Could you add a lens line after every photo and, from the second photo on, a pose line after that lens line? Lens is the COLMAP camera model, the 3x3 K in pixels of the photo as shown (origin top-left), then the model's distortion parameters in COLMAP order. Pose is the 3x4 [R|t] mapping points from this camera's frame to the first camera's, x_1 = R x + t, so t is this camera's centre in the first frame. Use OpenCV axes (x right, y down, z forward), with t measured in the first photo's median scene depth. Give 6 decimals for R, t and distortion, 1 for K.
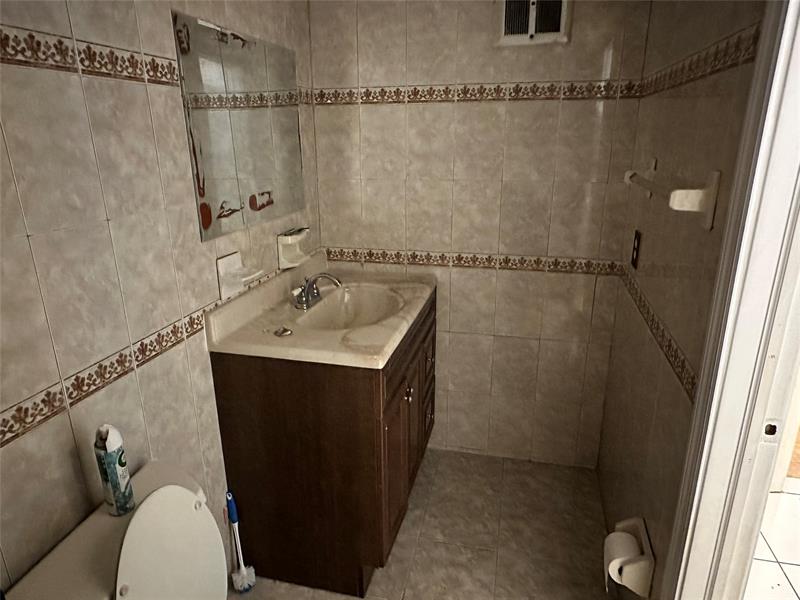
lens RADIAL K [[520.2, 0, 400.6], [0, 520.2, 313.3], [0, 0, 1]] dist [-0.001611, -0.000405]
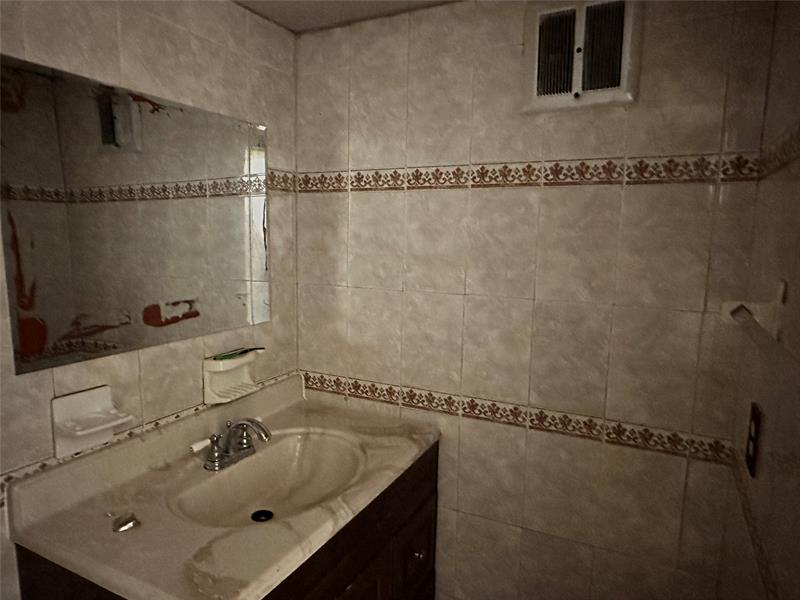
lens RADIAL K [[520.2, 0, 400.6], [0, 520.2, 313.3], [0, 0, 1]] dist [-0.001611, -0.000405]
pose [[0.973756, 0.056055, -0.220584, 0.178163], [-0.094237, 0.981515, -0.166579, -0.109822], [0.207168, 0.182994, 0.961038, 0.325330]]
